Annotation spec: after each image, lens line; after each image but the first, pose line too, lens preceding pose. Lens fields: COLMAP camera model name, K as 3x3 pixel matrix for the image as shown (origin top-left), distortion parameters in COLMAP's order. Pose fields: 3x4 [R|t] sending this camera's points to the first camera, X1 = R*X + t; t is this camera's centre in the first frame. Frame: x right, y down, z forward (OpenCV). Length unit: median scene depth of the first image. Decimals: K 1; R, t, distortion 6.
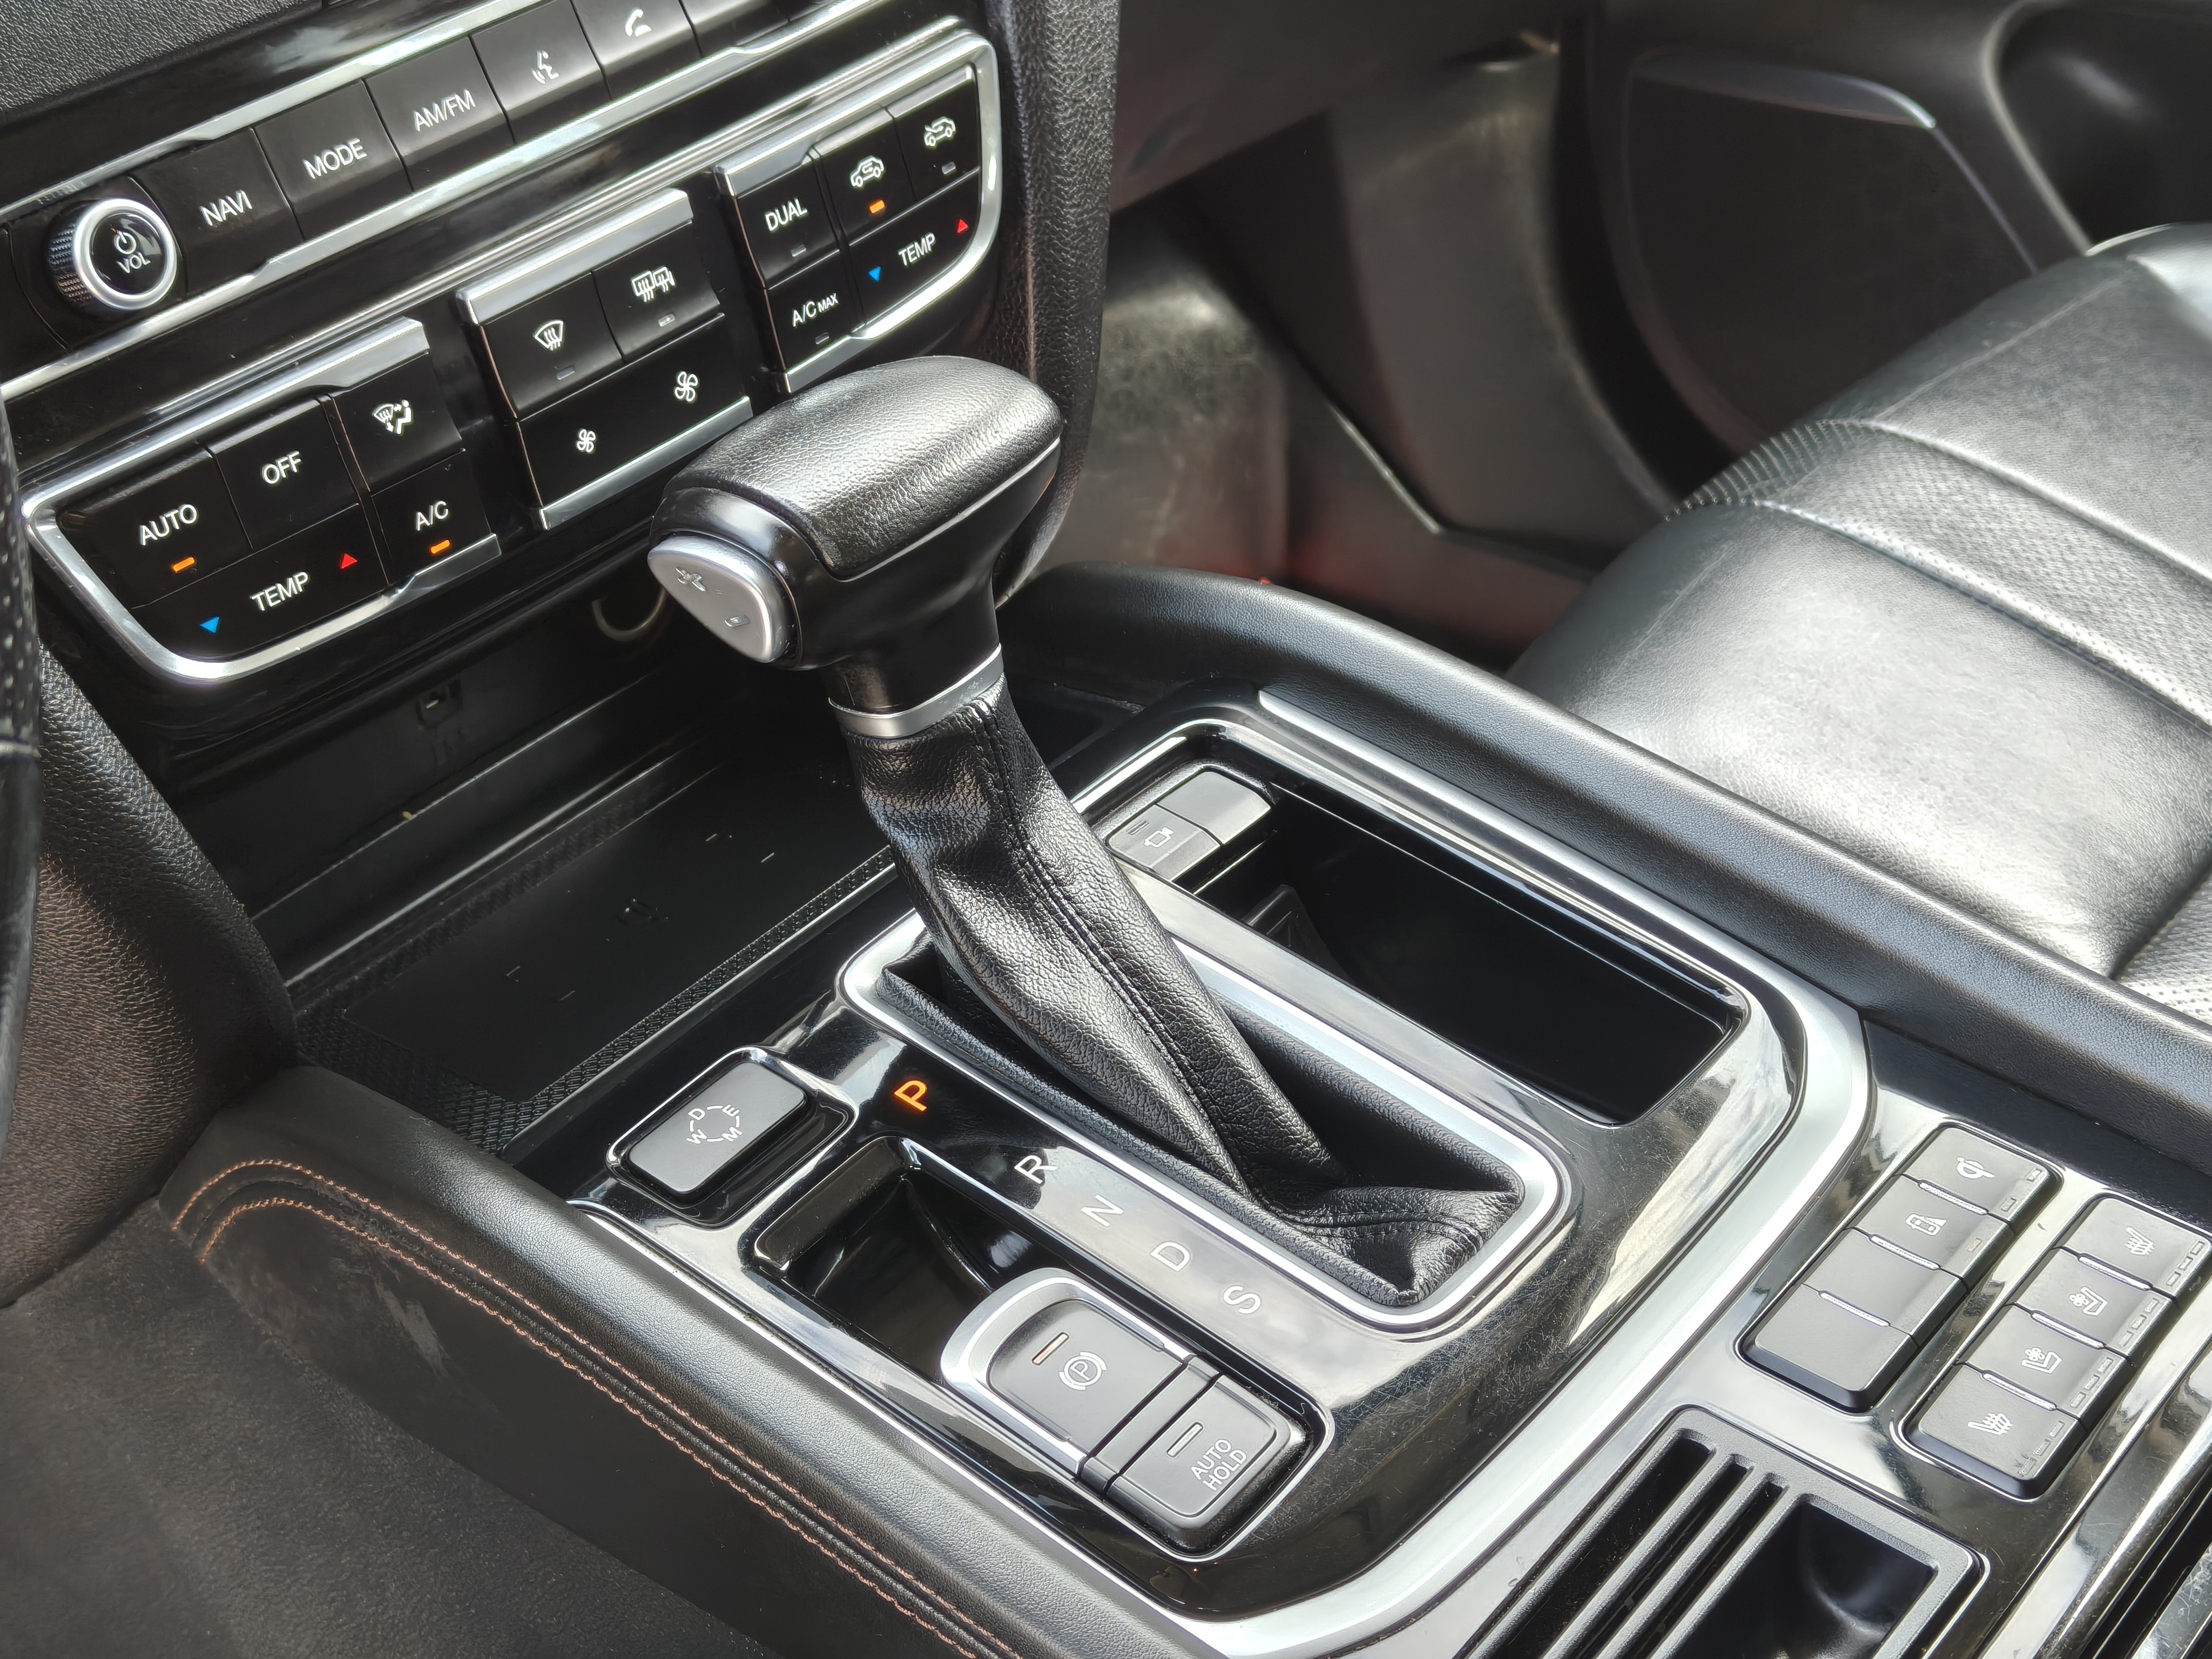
lens RADIAL K [[3141.6, 0, 1149.6], [0, 3141.6, 810.0], [0, 0, 1]] dist [0.081340, 0.000000]
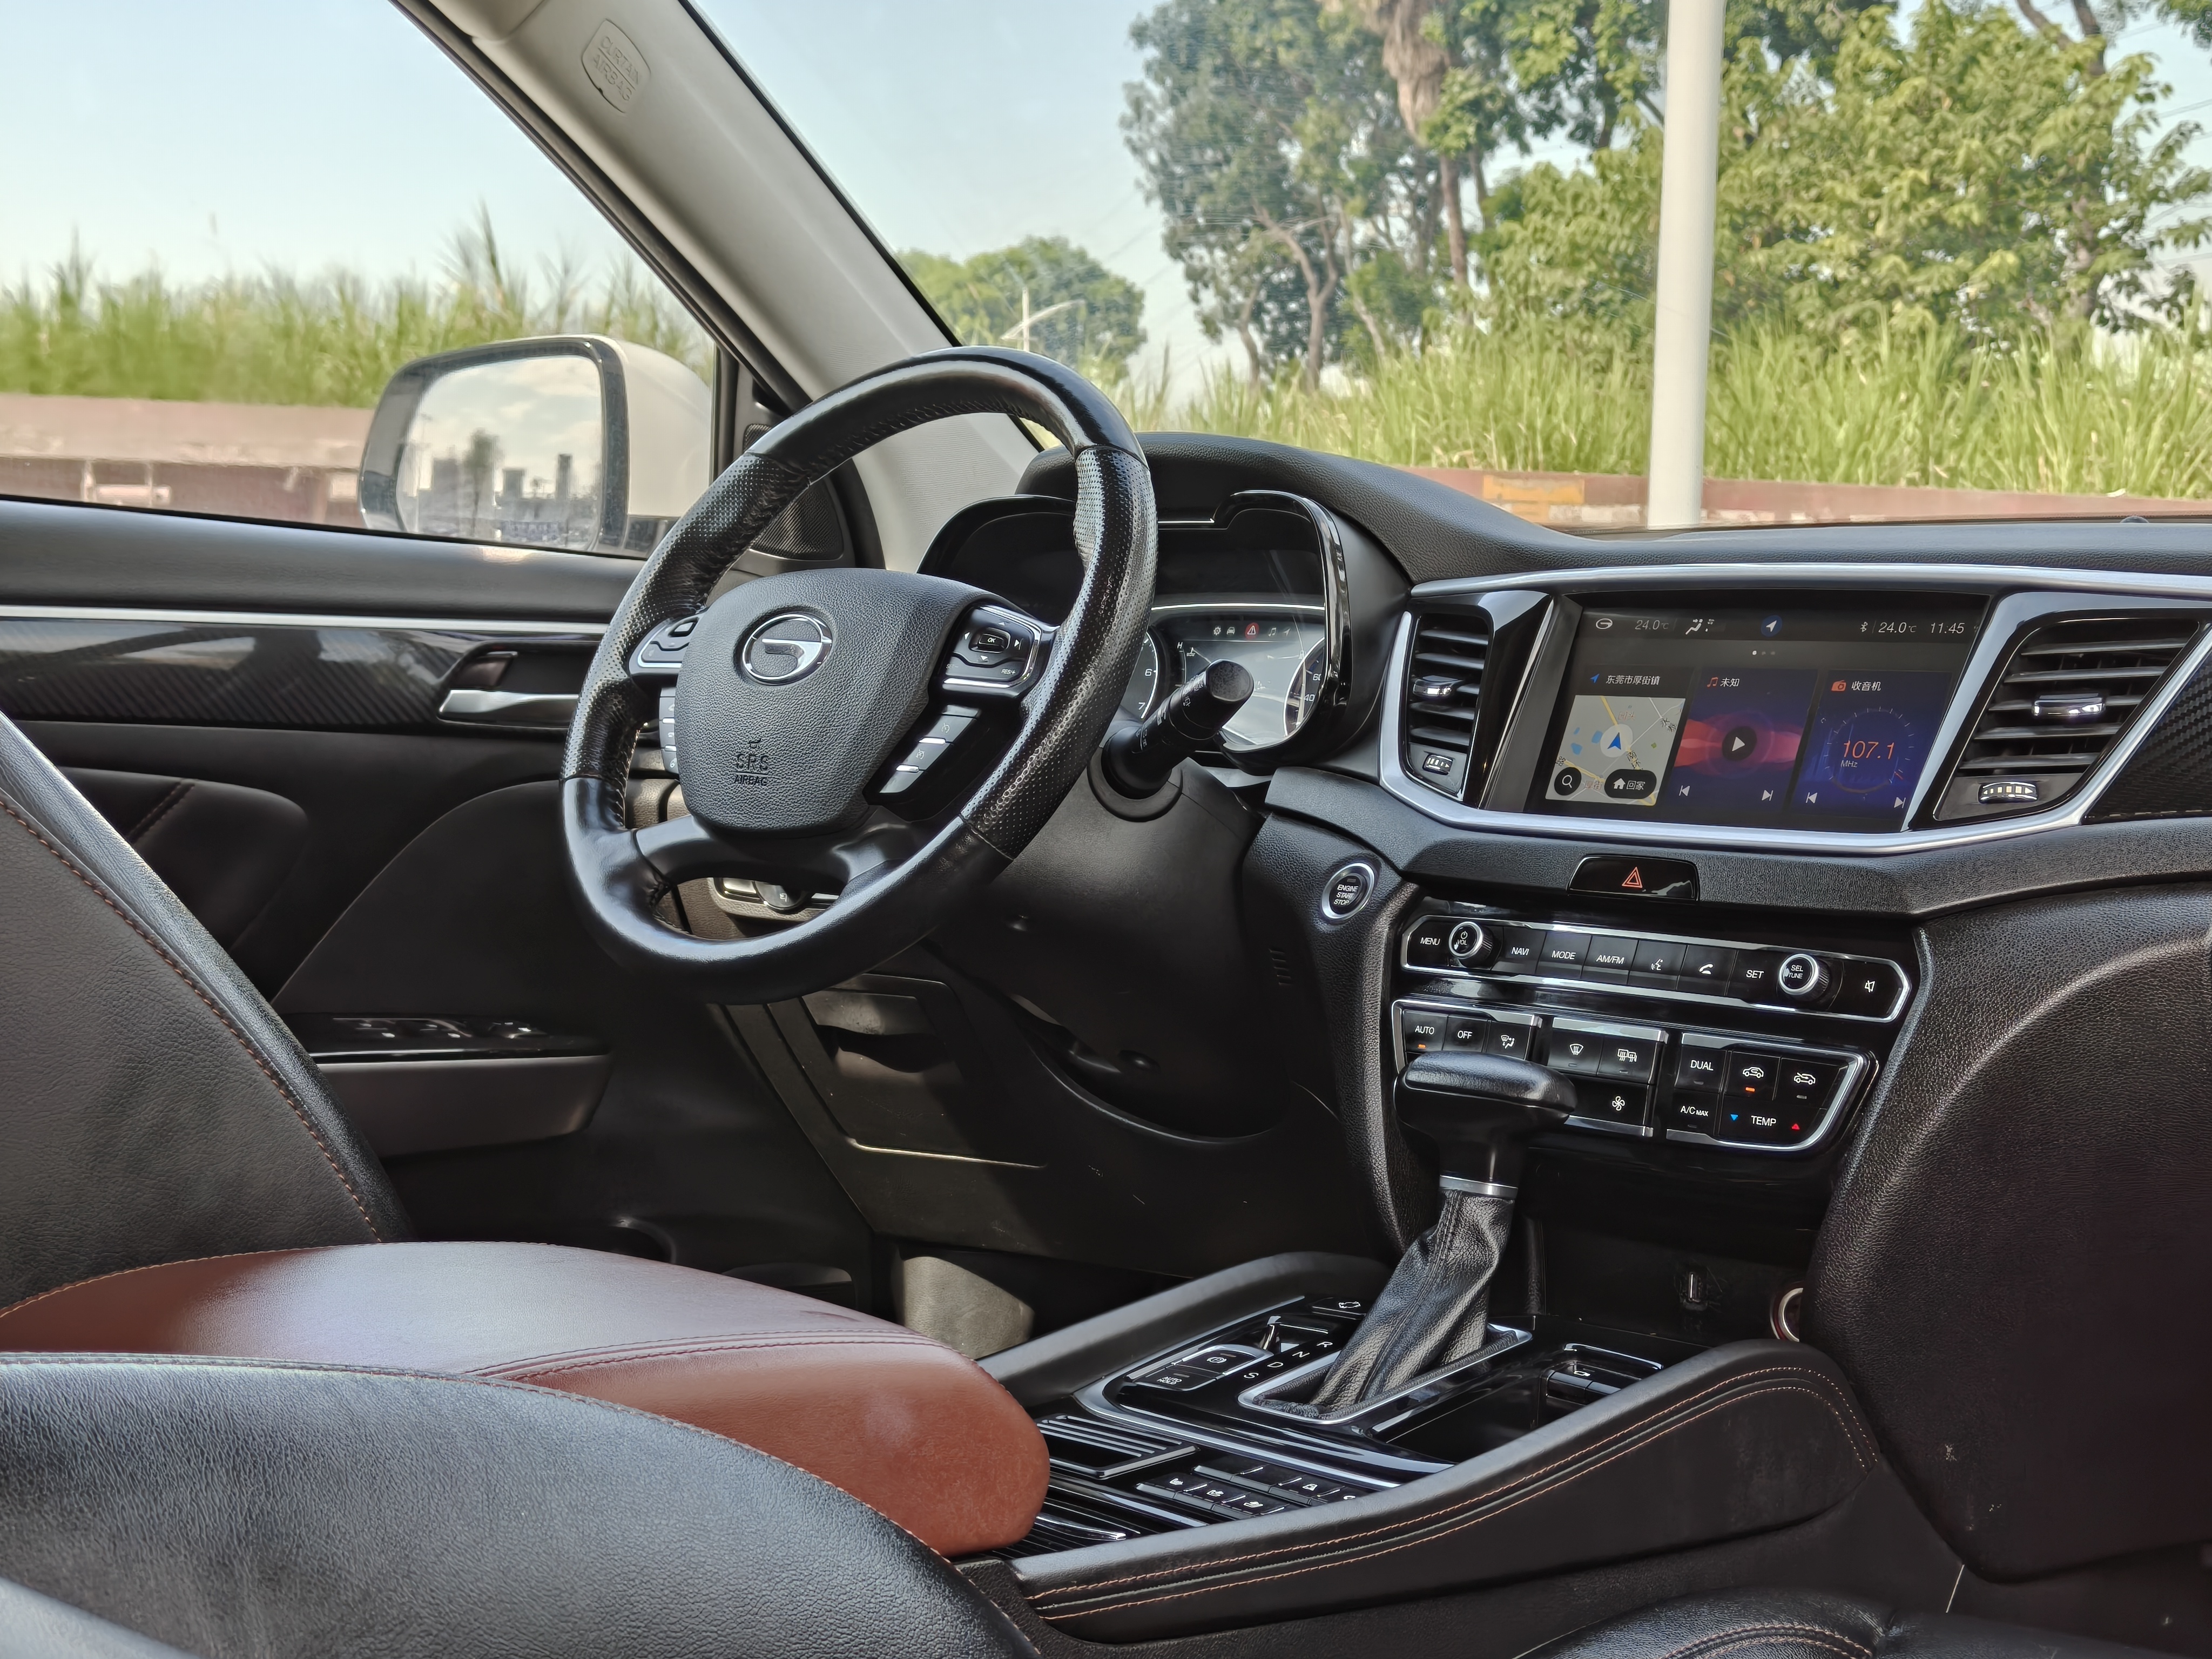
lens RADIAL K [[3141.6, 0, 1087.6], [0, 3141.6, 830.9], [0, 0, 1]] dist [0.081340, 0.000000]
pose [[-0.085515, 0.096981, -0.991606, 2.216010], [-0.597436, 0.791484, 0.128931, -0.375775], [0.797344, 0.603447, -0.009744, 0.658943]]
